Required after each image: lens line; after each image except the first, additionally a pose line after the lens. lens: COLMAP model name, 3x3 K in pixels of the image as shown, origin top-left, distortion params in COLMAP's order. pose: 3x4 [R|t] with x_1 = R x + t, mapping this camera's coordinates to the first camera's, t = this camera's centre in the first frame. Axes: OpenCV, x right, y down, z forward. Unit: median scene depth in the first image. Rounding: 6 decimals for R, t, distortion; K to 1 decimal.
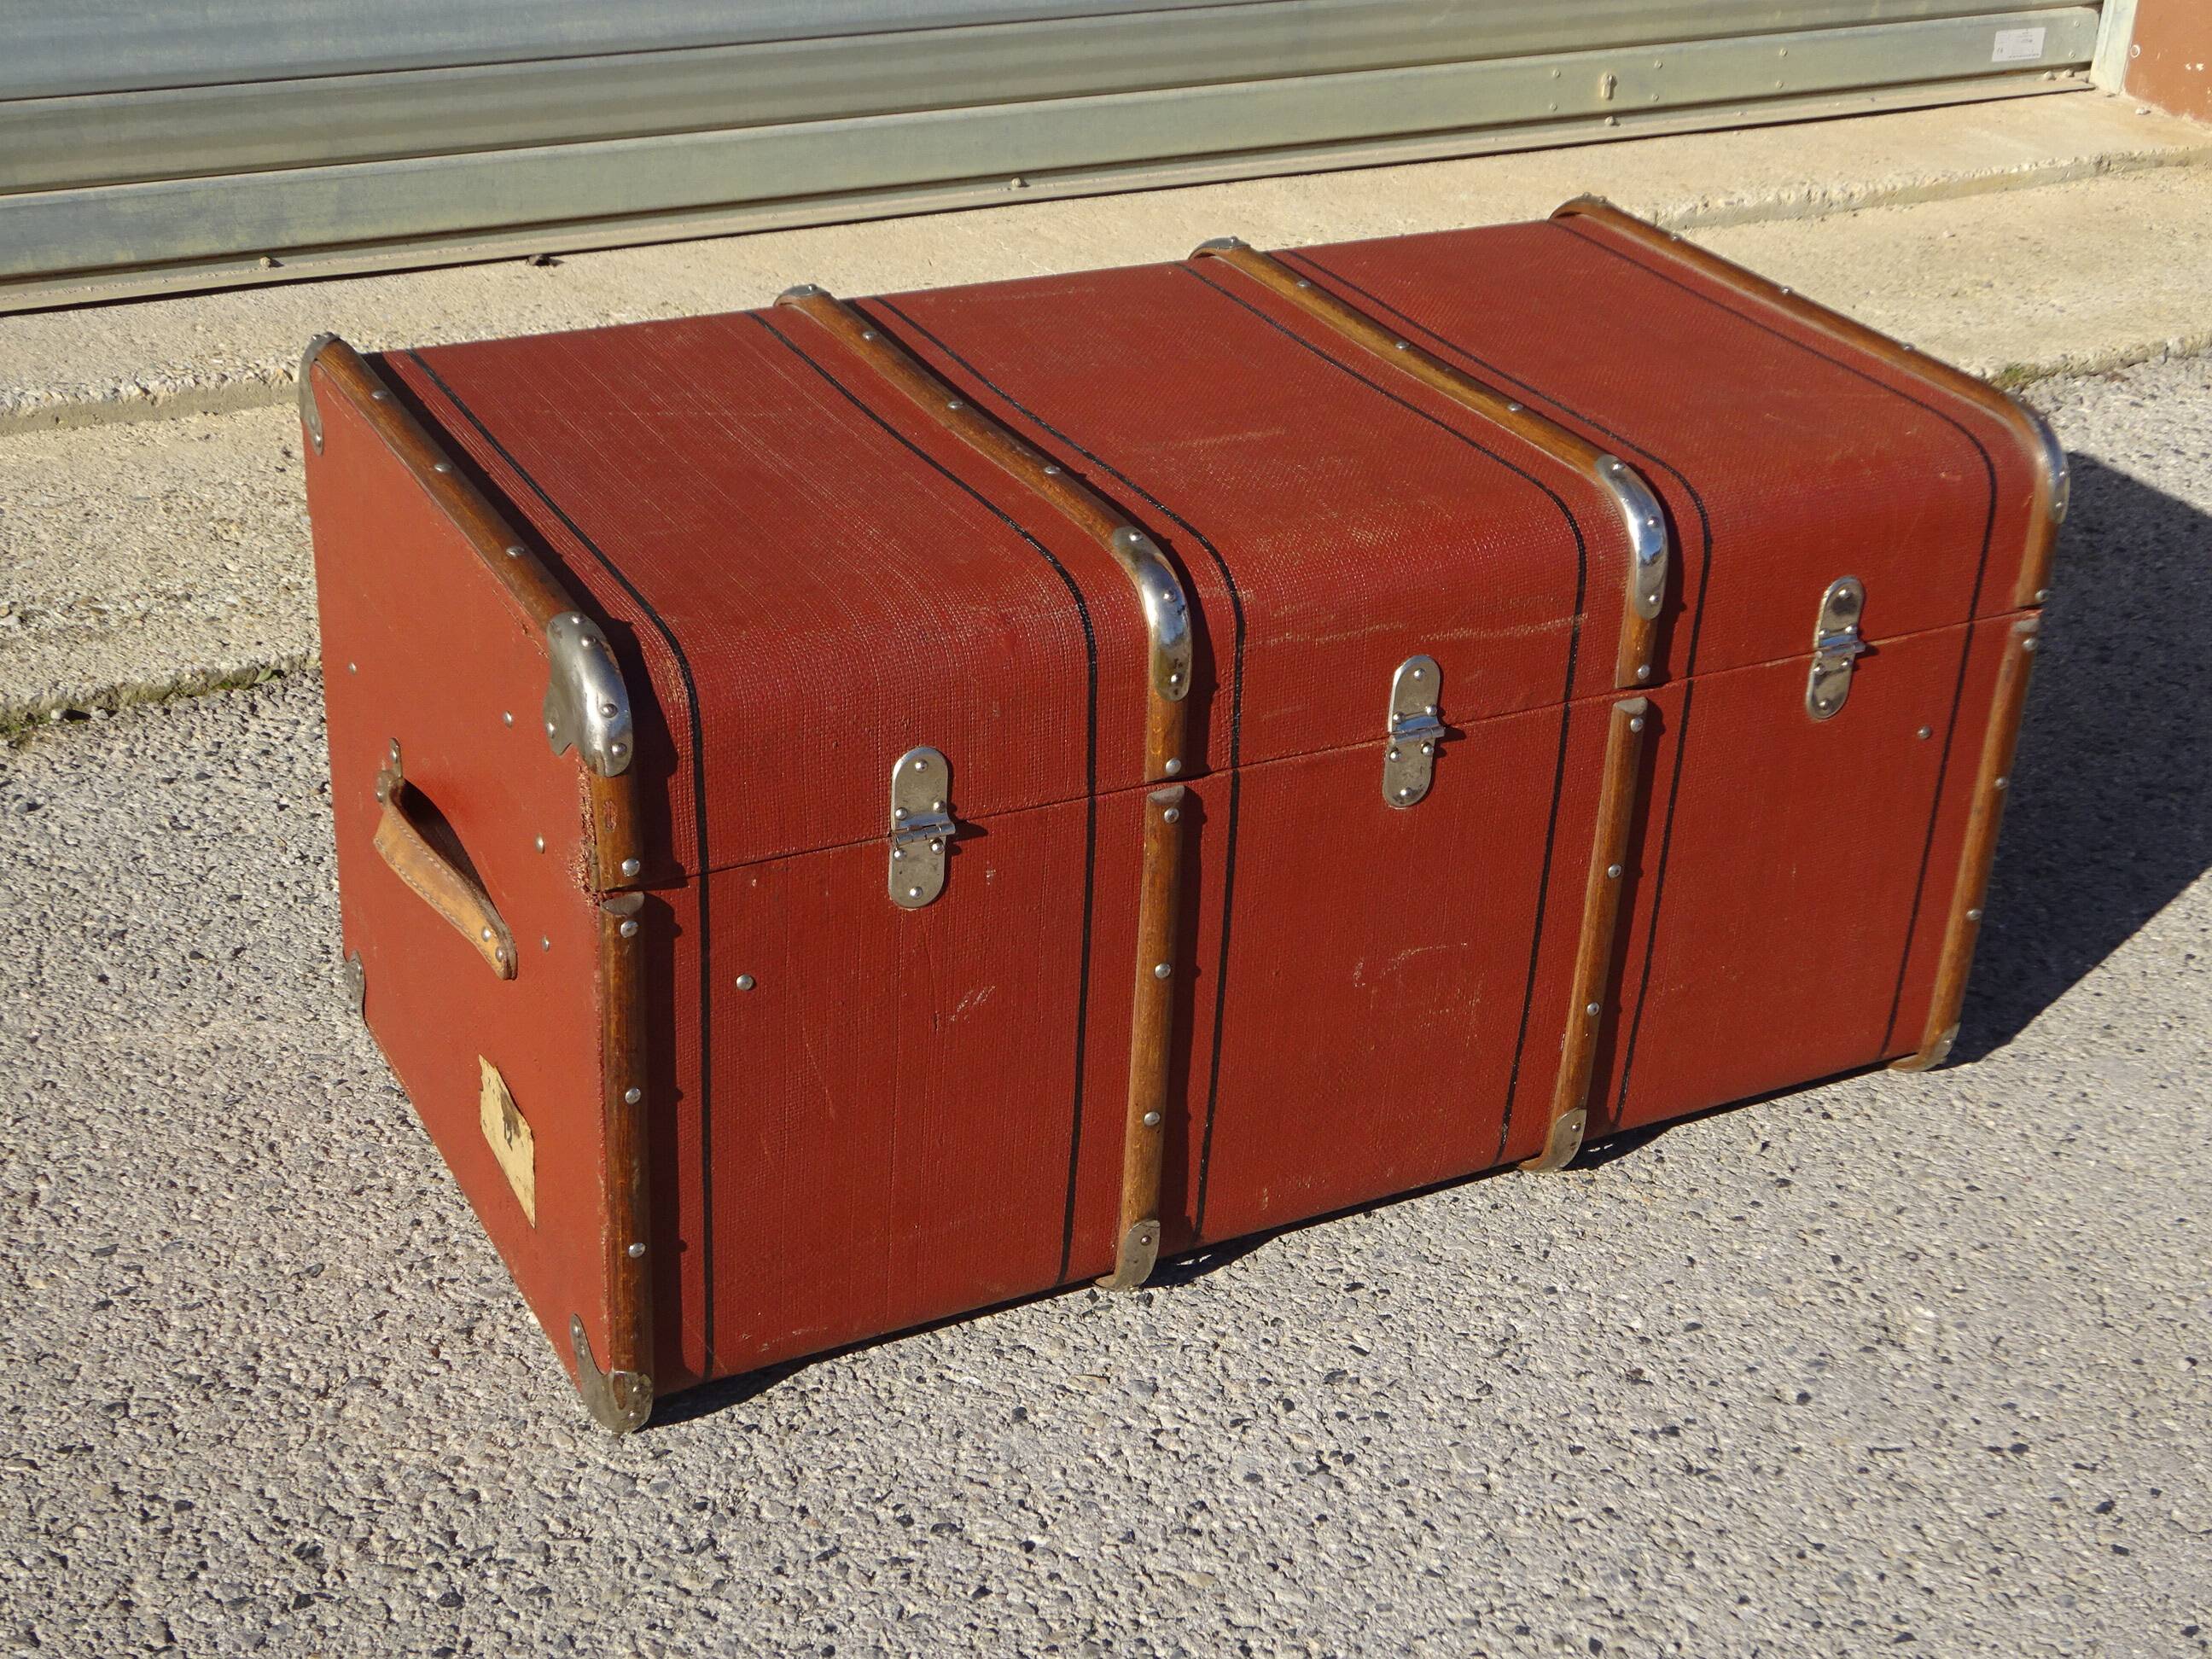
lens RADIAL K [[3058.7, 0, 1123.9], [0, 3058.7, 836.7], [0, 0, 1]] dist [-0.002376, 0.081241]
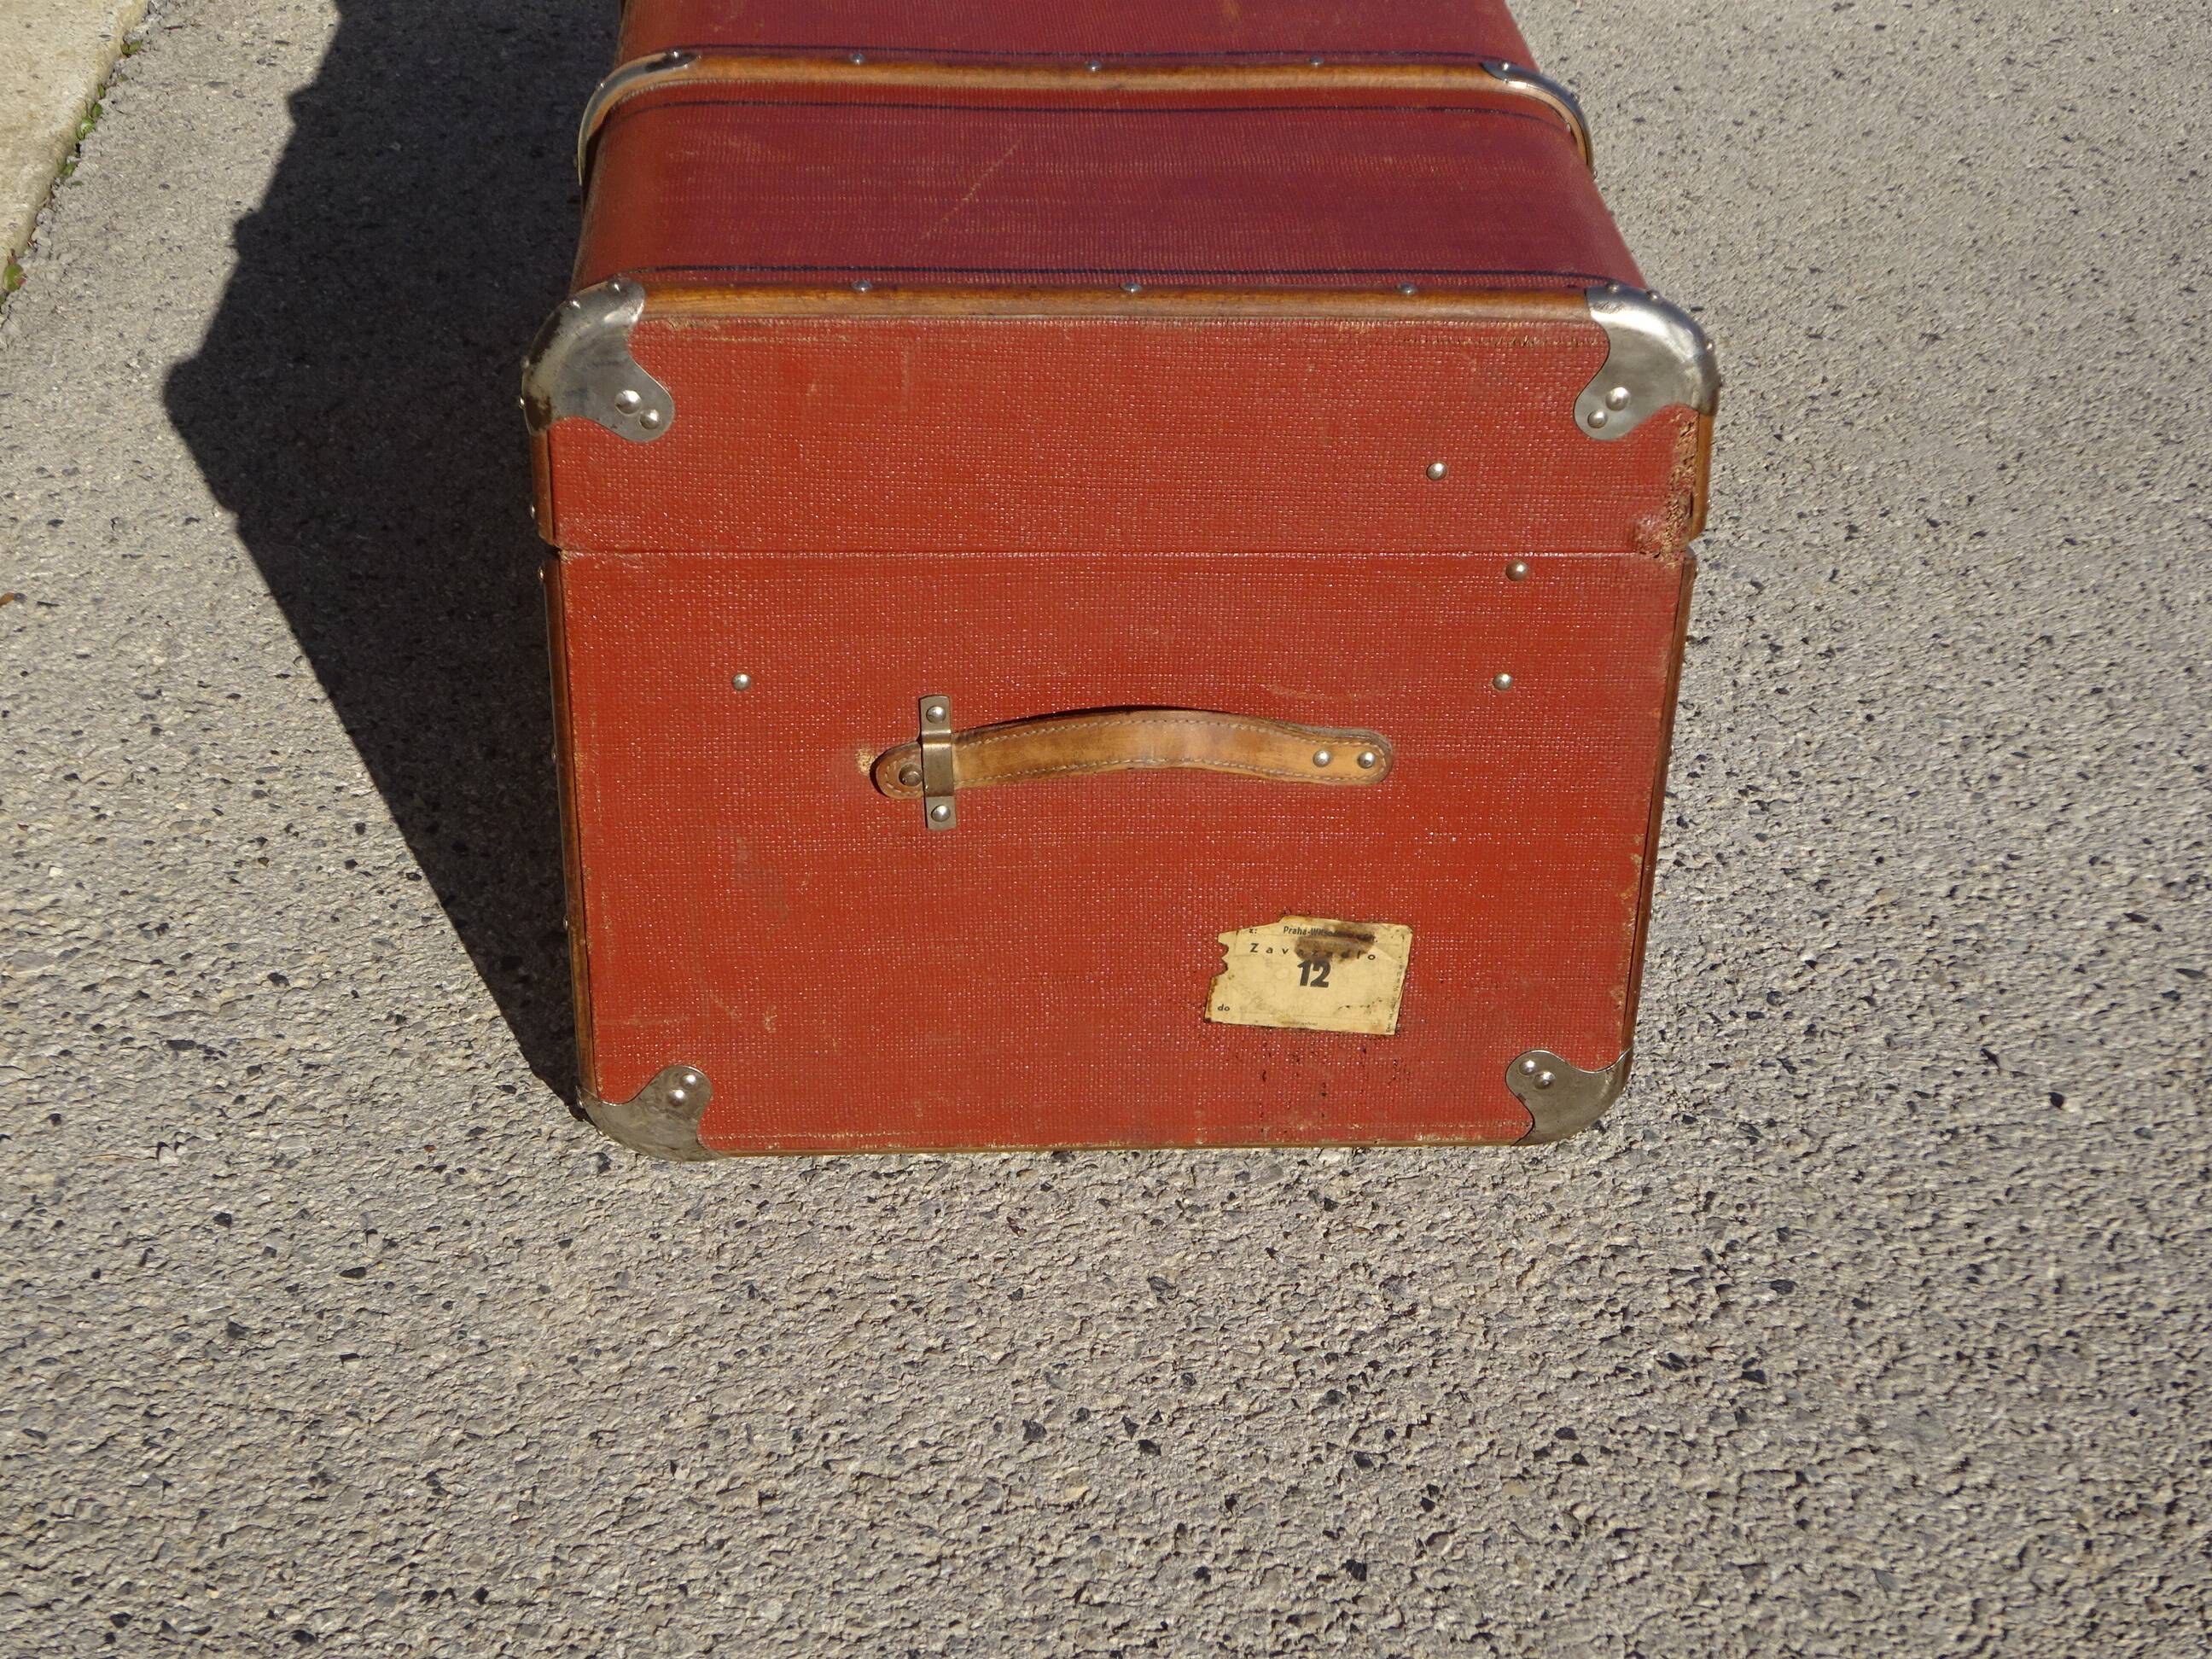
lens RADIAL K [[3385.8, 0, 1106.0], [0, 3385.8, 829.5], [0, 0, 1]] dist [-0.004994, 0.056752]
pose [[0.417726, -0.511977, 0.750590, -0.924935], [0.419173, 0.841543, 0.340733, -0.292636], [-0.806101, 0.172294, 0.566141, 0.476883]]
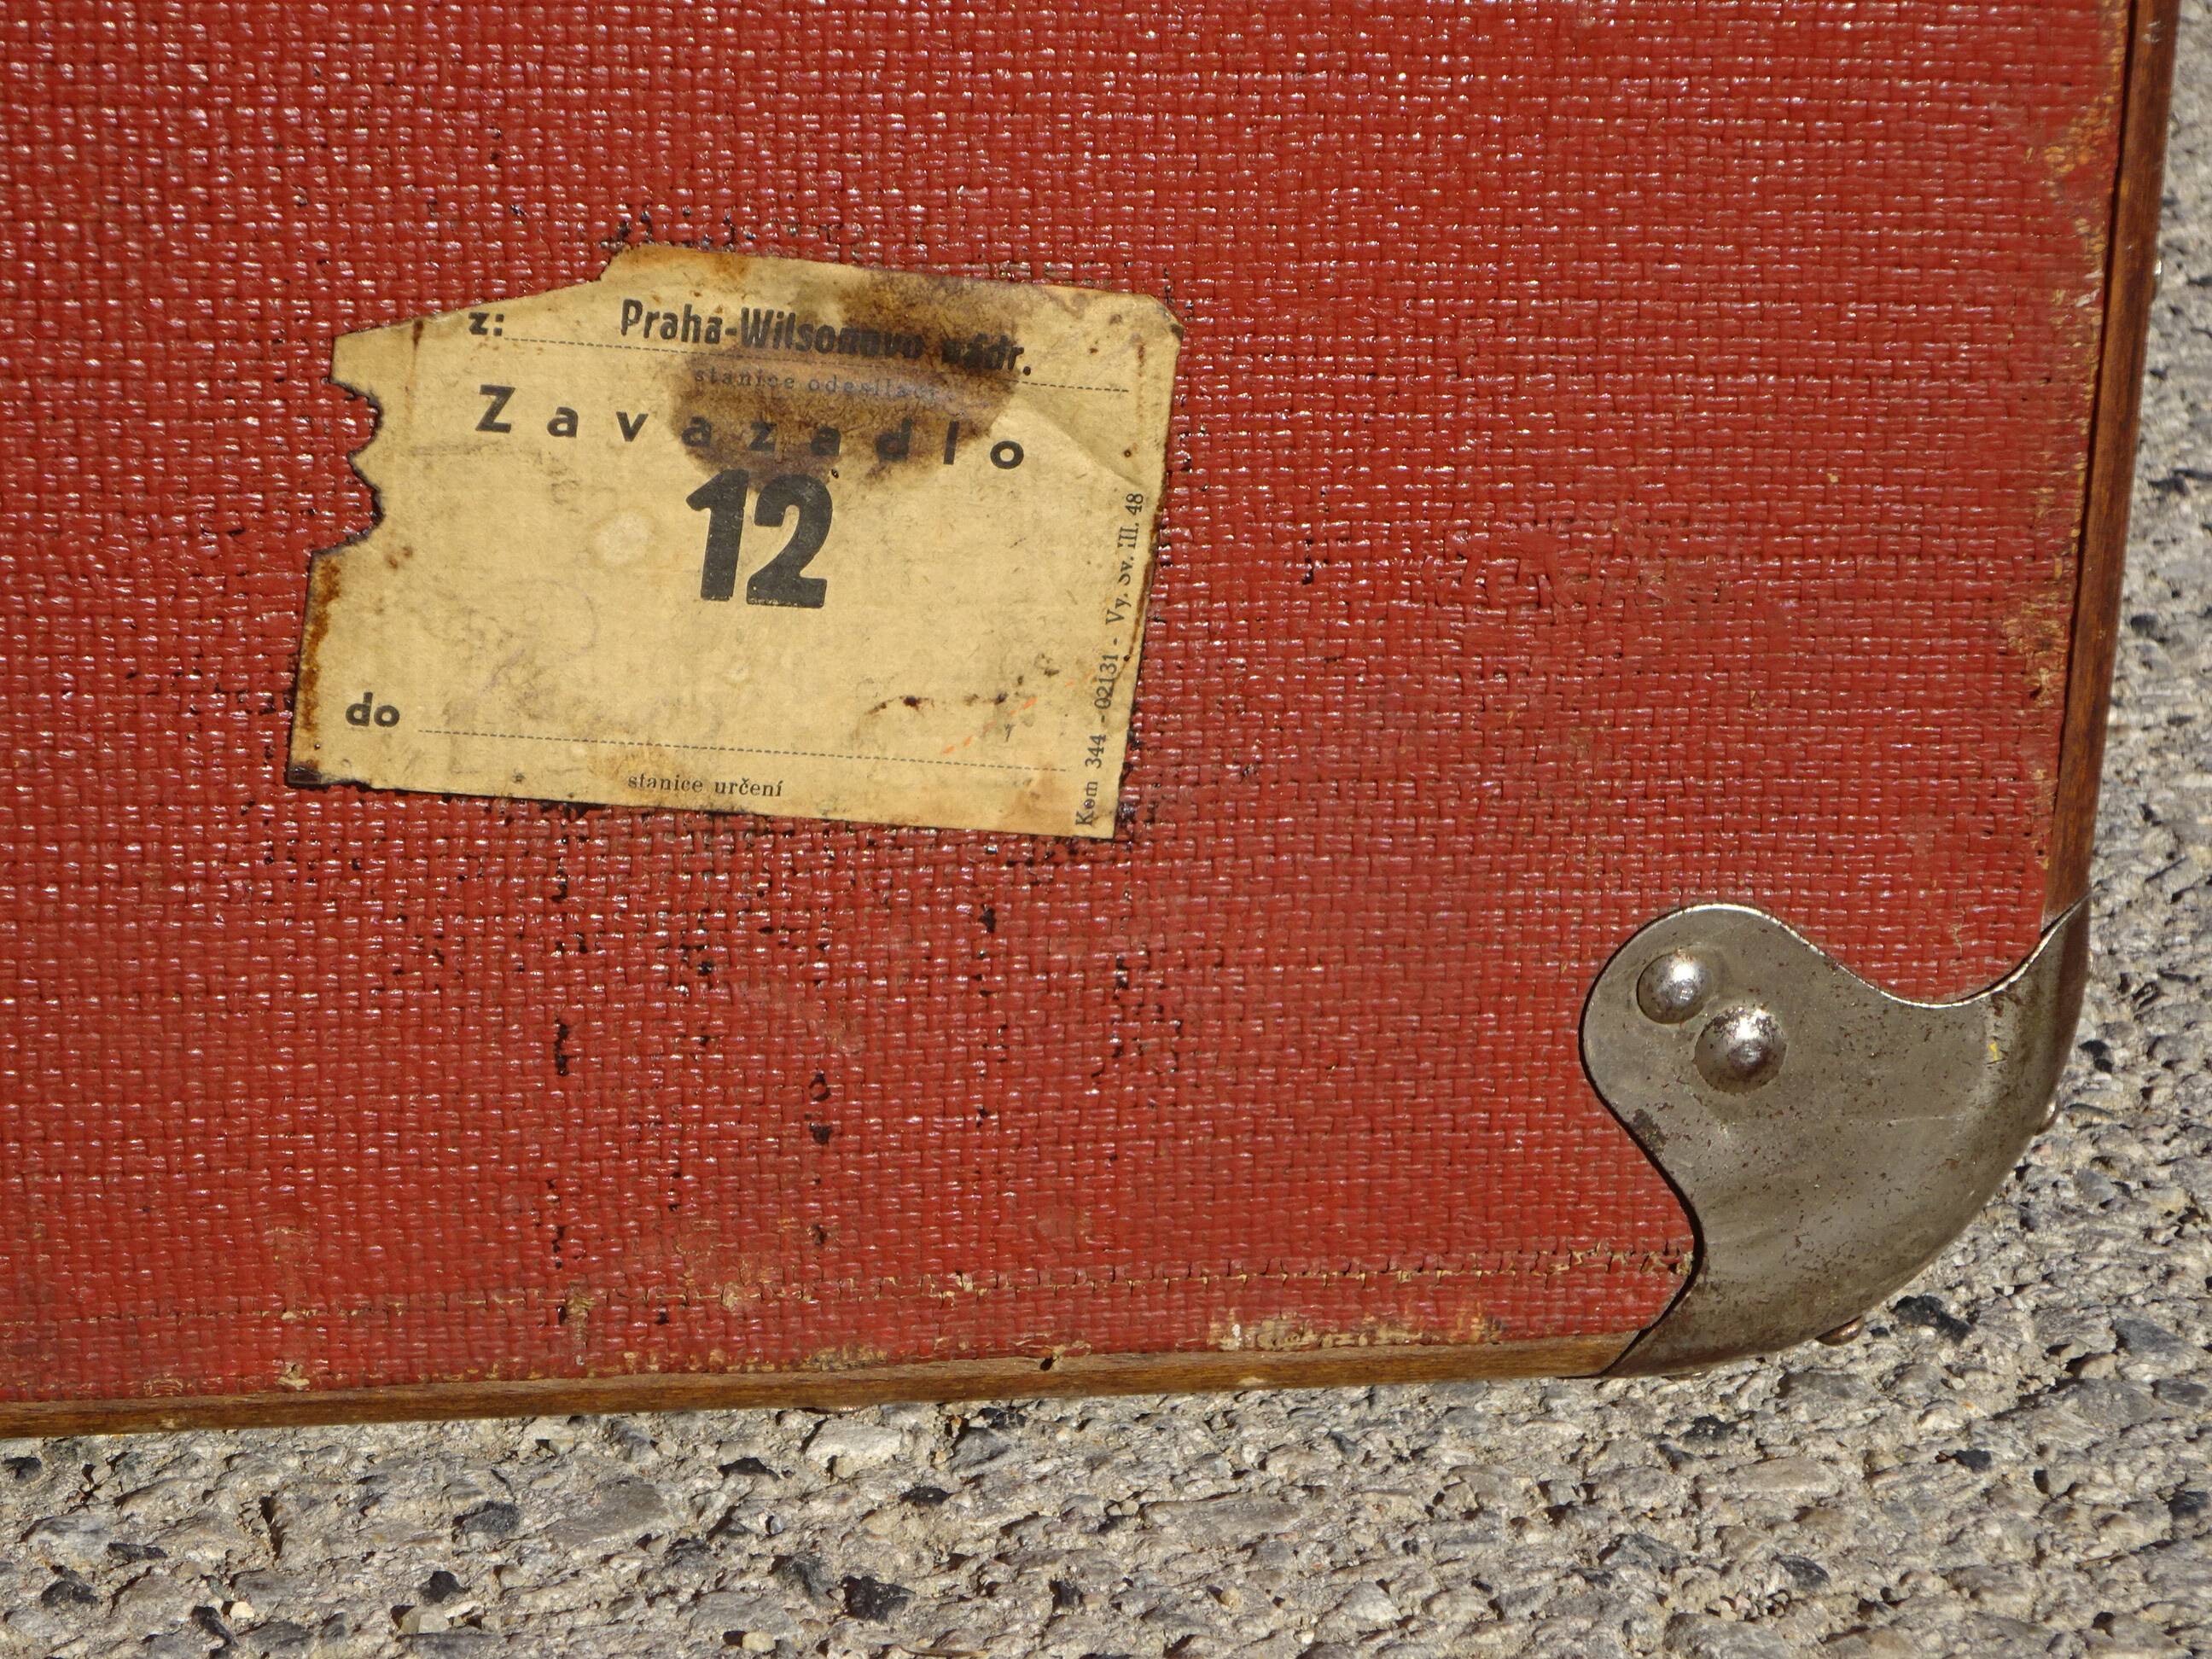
lens RADIAL K [[6714.5, 0, 1106.0], [0, 6714.5, 829.5], [0, 0, 1]] dist [-0.024511, -0.057343]
pose [[0.293606, -0.379860, 0.877213, -0.584102], [0.416674, 0.876749, 0.240197, 0.015524], [-0.860336, 0.294989, 0.415696, 0.785221]]
